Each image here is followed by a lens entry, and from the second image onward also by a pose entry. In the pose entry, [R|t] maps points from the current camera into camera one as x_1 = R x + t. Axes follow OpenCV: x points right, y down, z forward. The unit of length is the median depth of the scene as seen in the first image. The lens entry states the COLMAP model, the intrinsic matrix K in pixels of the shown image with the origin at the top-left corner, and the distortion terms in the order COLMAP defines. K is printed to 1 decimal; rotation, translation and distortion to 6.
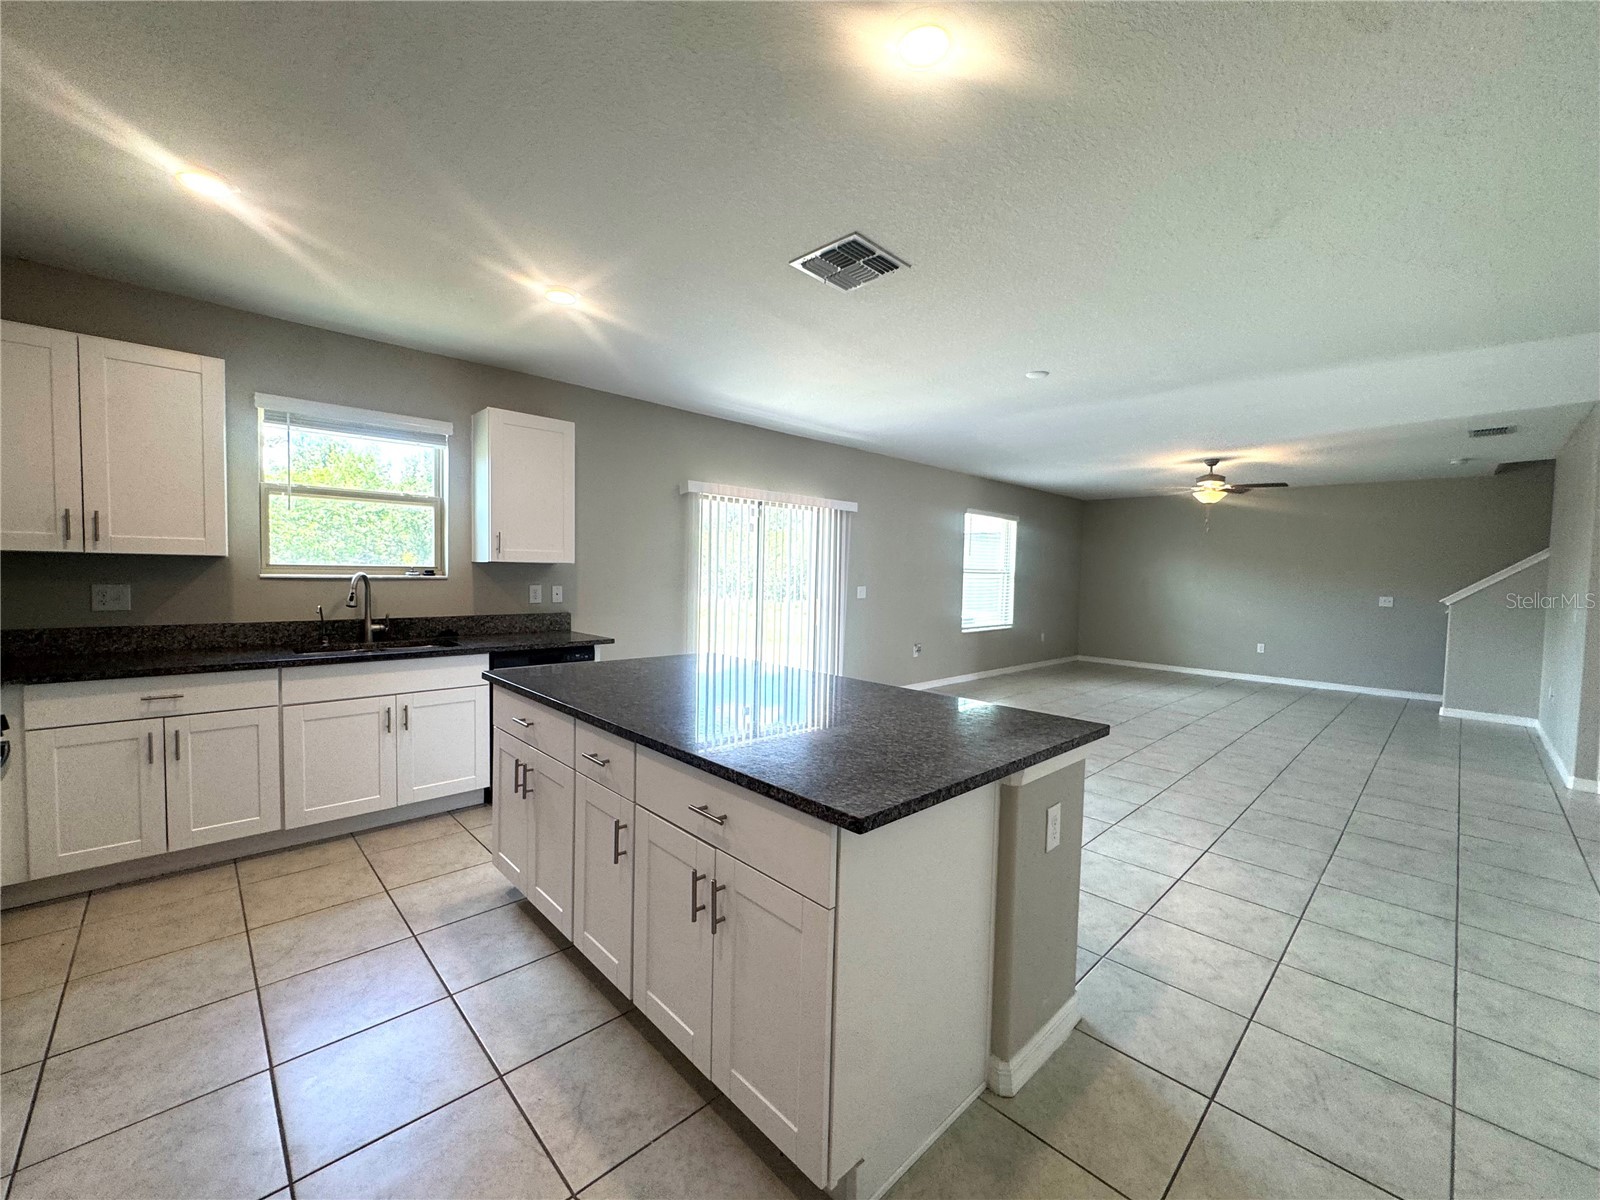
lens RADIAL K [[641.9, 0, 801.7], [0, 641.9, 597.5], [0, 0, 1]] dist [-0.005900, 0.001073]
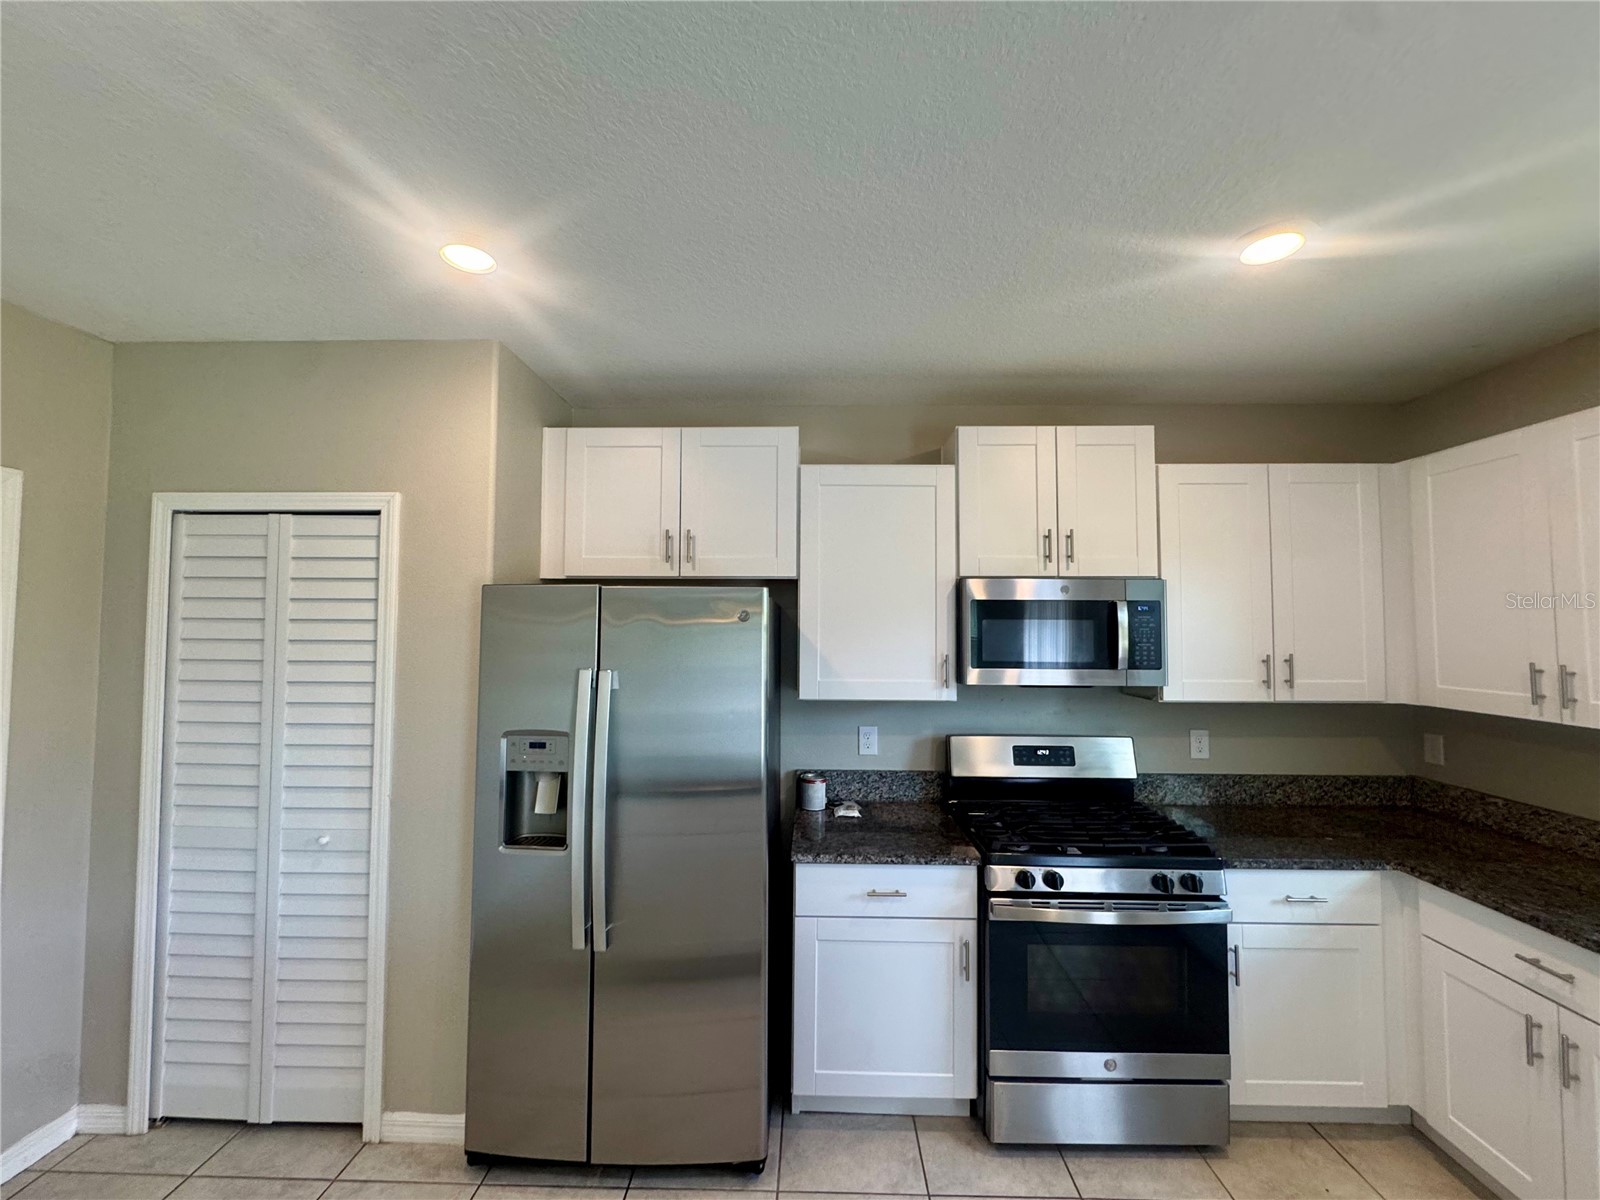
lens RADIAL K [[641.9, 0, 799.2], [0, 641.9, 599.9], [0, 0, 1]] dist [-0.005900, 0.001073]
pose [[-0.712376, -0.053327, -0.699769, -0.018518], [-0.049560, 0.998442, -0.025635, -0.094440], [0.700046, 0.016418, -0.713909, 0.589283]]
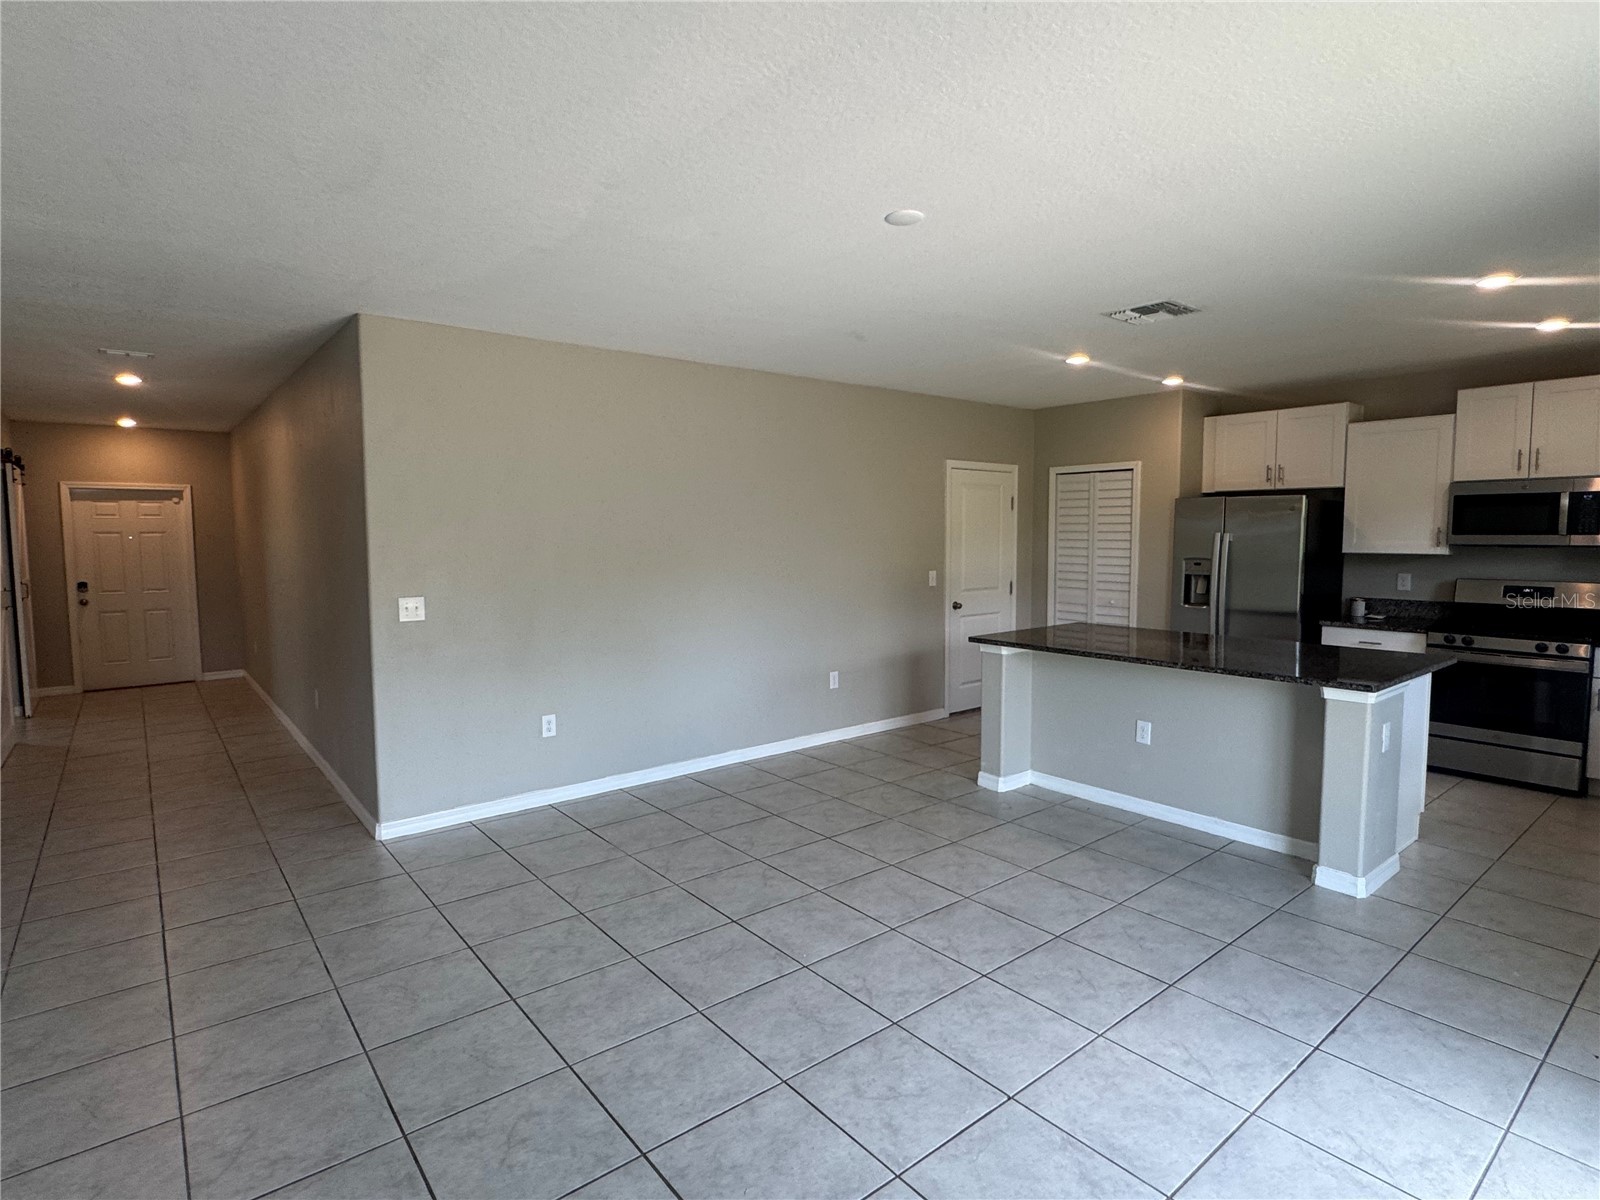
lens RADIAL K [[830.8, 0, 792.7], [0, 830.8, 596.8], [0, 0, 1]] dist [-0.010136, 0.003529]
pose [[-0.995579, -0.023099, 0.091041, 0.373101], [-0.011842, 0.992423, 0.122300, -0.105458], [-0.093176, 0.120681, -0.988309, 1.673985]]
